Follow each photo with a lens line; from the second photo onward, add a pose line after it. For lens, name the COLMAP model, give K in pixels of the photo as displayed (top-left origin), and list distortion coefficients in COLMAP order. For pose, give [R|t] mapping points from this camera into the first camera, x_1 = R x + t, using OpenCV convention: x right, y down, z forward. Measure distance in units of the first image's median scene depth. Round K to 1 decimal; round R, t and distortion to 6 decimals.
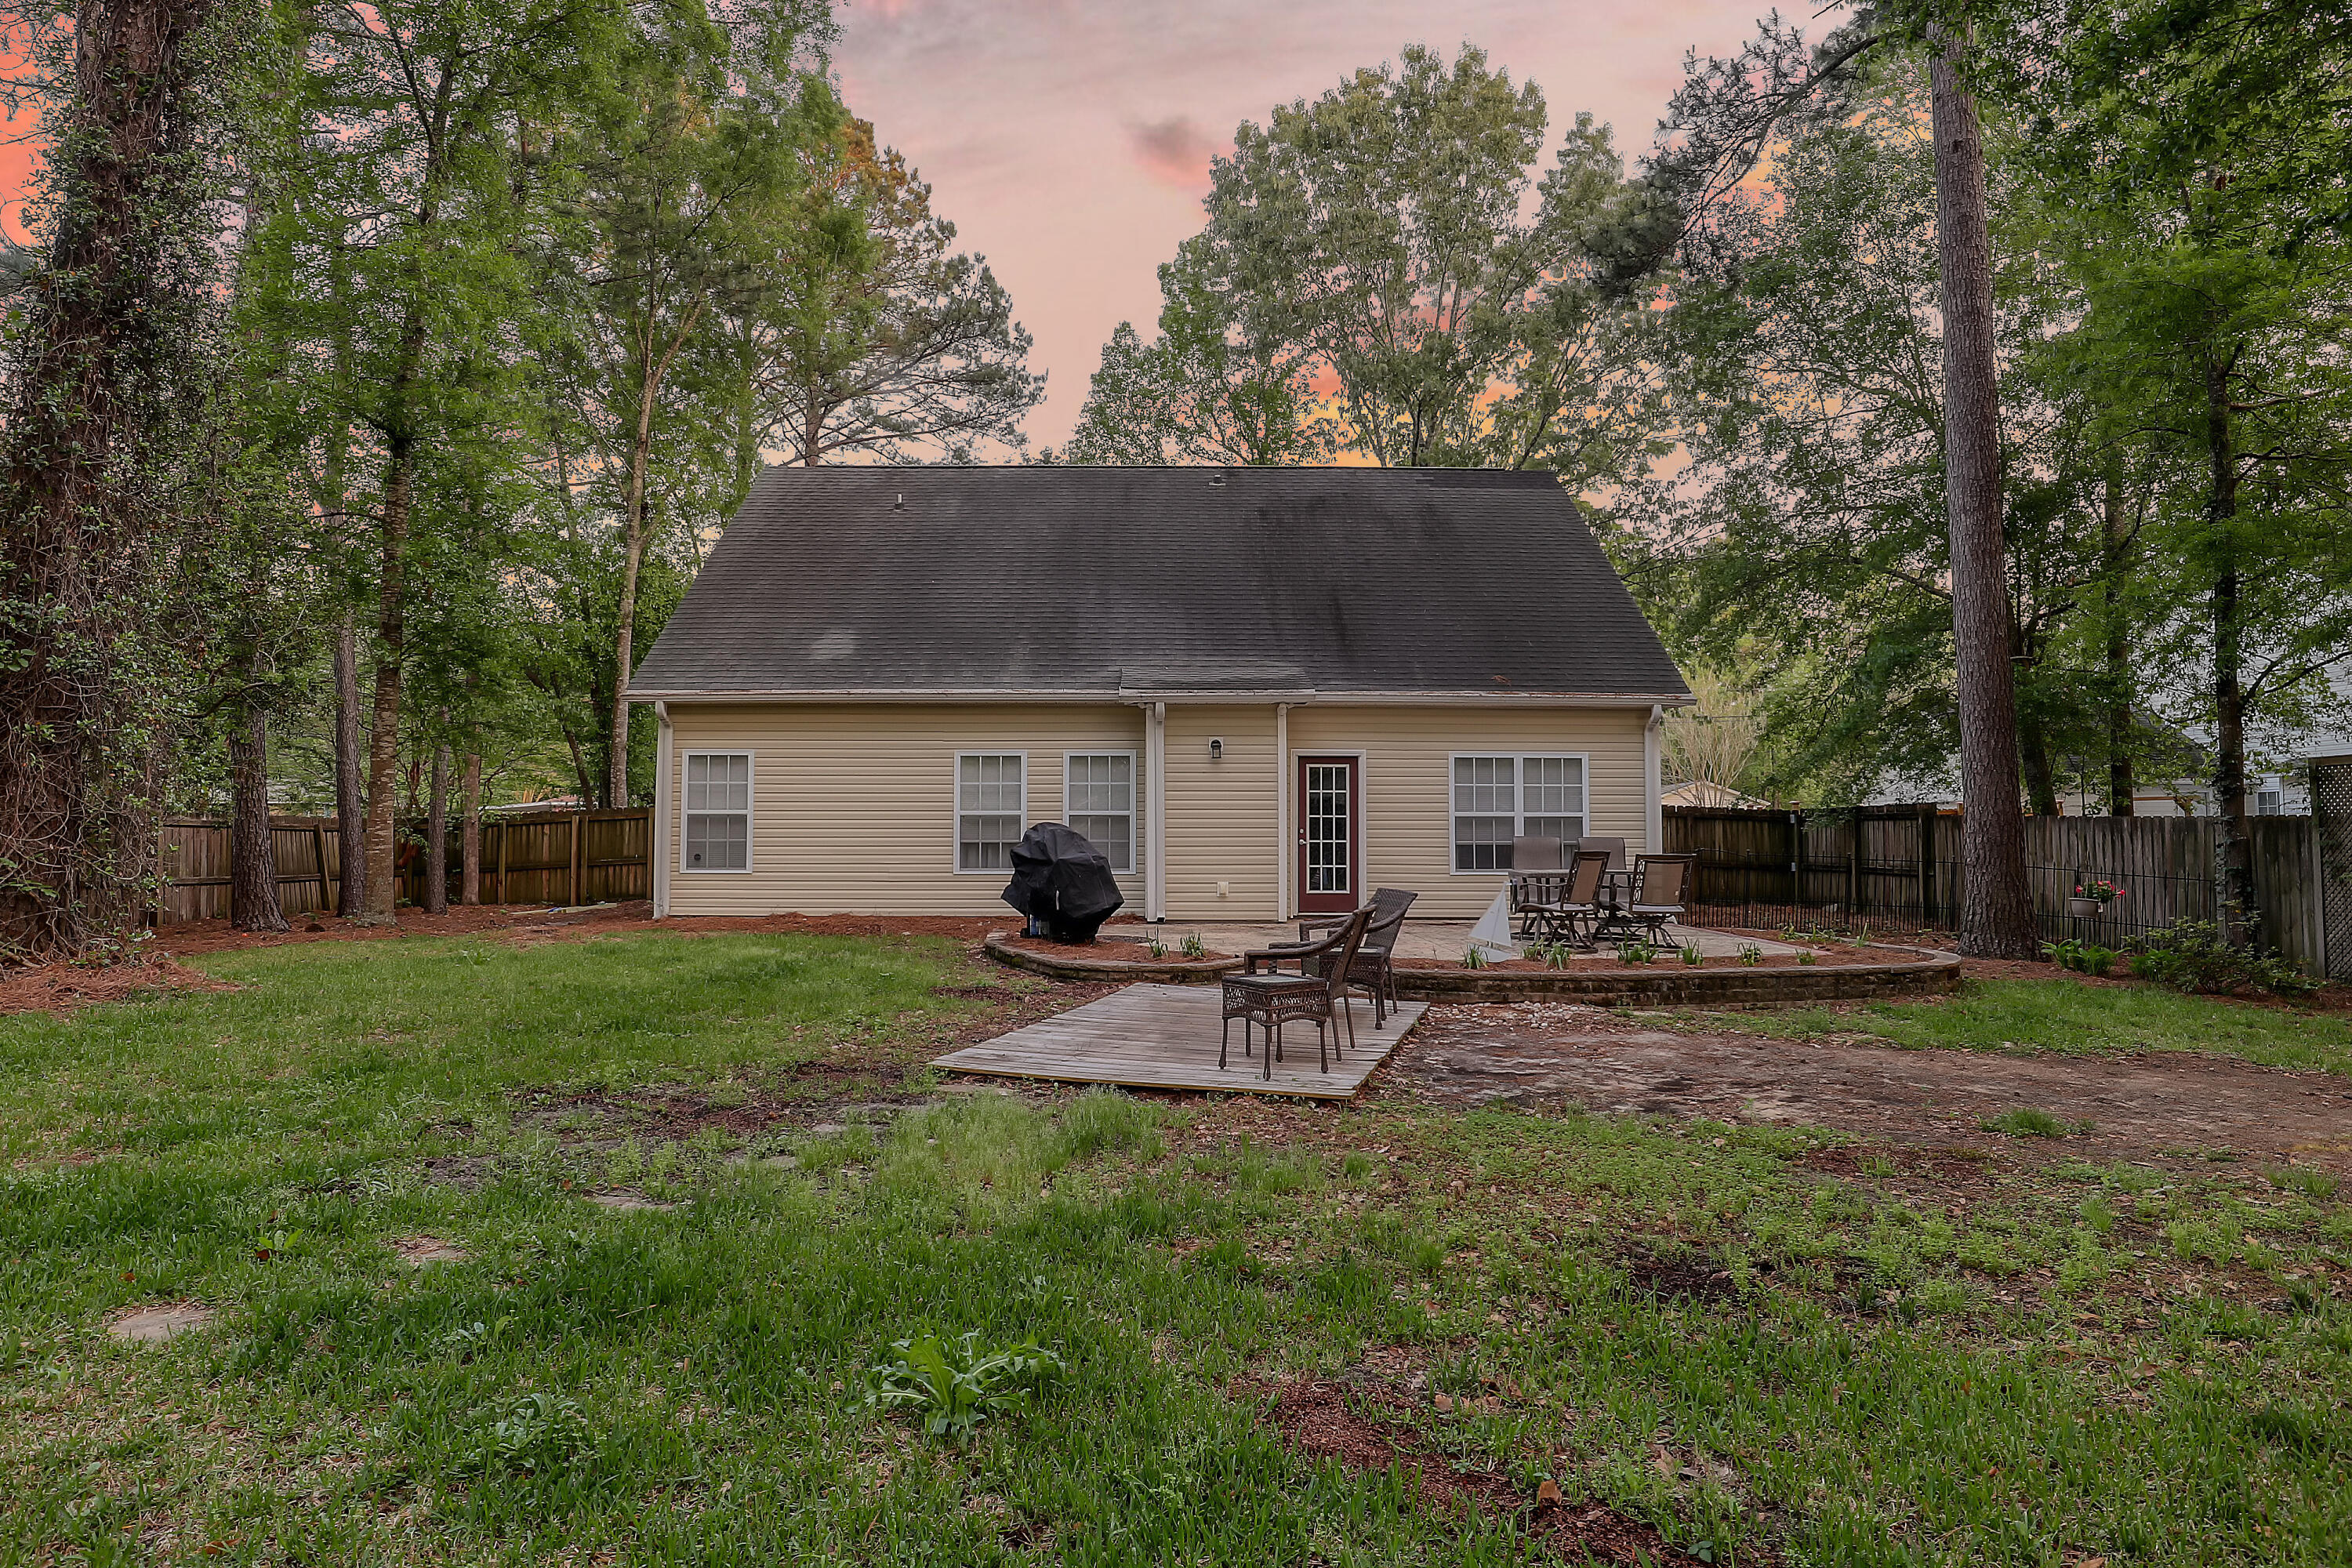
lens RADIAL K [[1296.6, 0, 1157.3], [0, 1296.6, 785.1], [0, 0, 1]] dist [-0.037473, -0.000412]
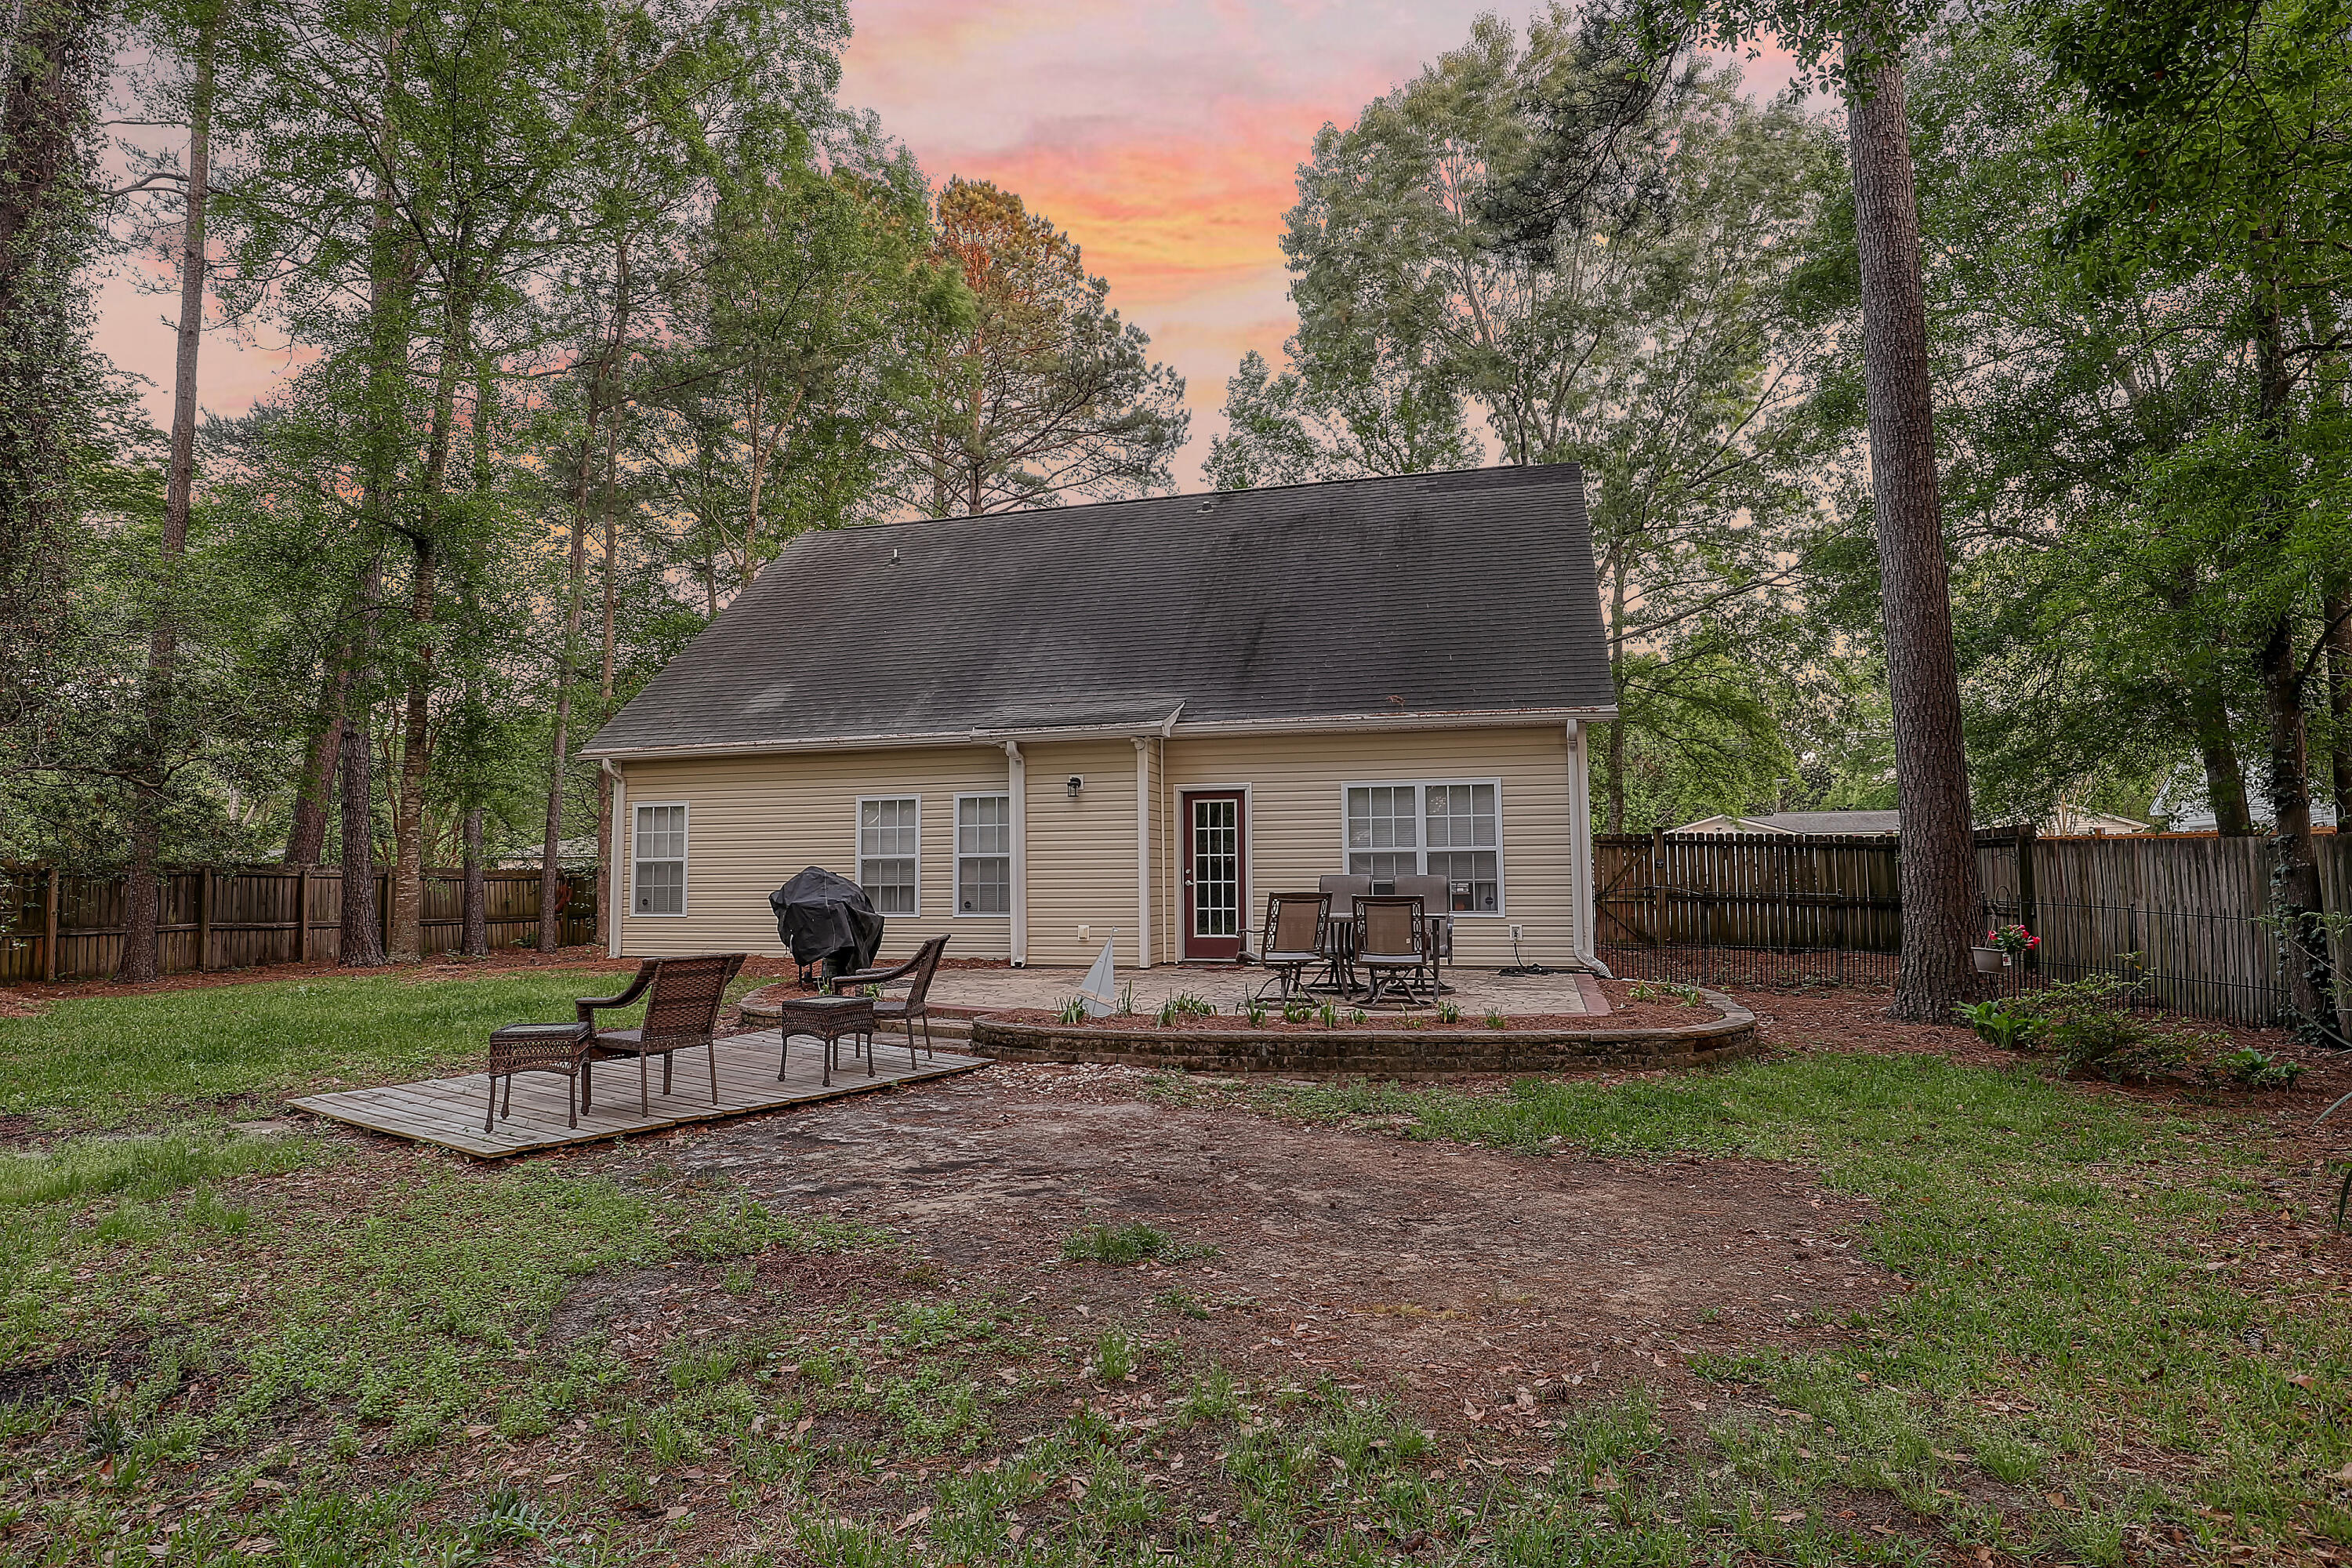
lens RADIAL K [[1296.6, 0, 1176.1], [0, 1296.6, 776.4], [0, 0, 1]] dist [-0.037473, -0.000412]
pose [[0.957306, -0.033321, -0.287151, 0.377925], [0.022719, 0.998934, -0.040176, 0.004432], [0.288184, 0.031937, 0.957042, 0.095279]]
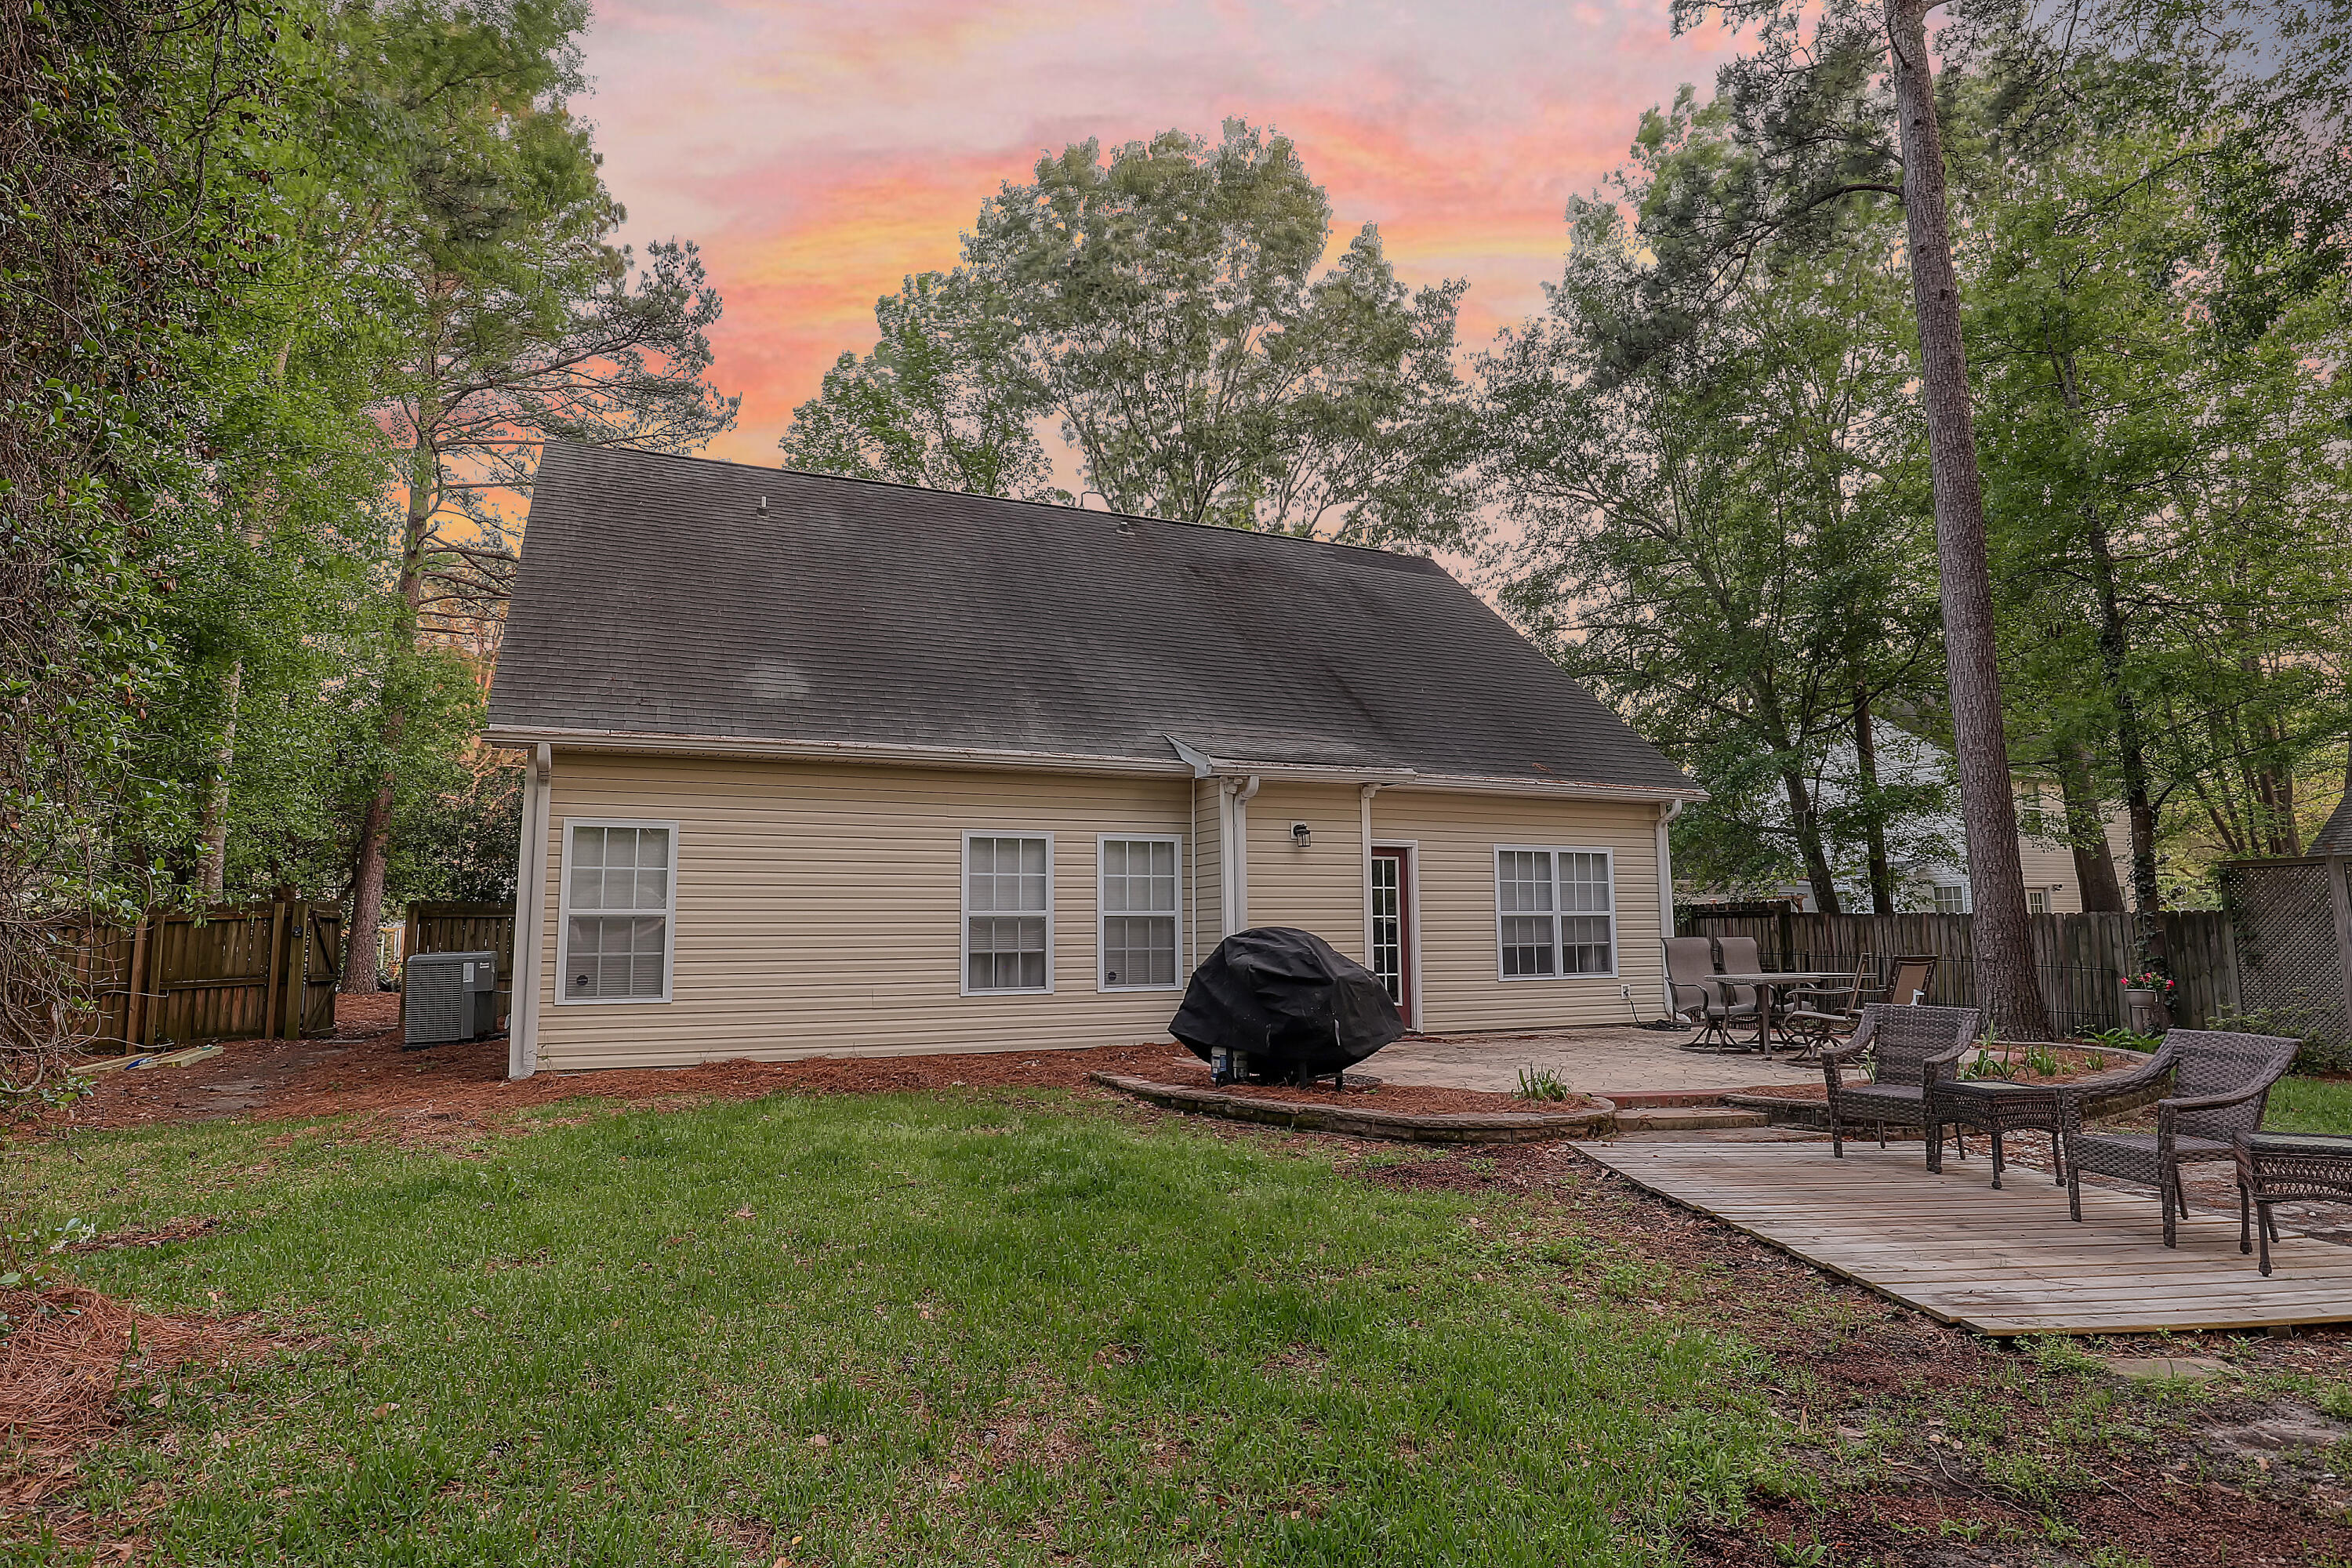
lens RADIAL K [[1296.6, 0, 1185.5], [0, 1296.6, 782.8], [0, 0, 1]] dist [-0.037473, -0.000412]
pose [[0.912135, 0.039120, 0.408018, -0.345308], [-0.008091, 0.996959, -0.077501, 0.003143], [-0.409809, 0.067390, 0.909679, 0.262318]]
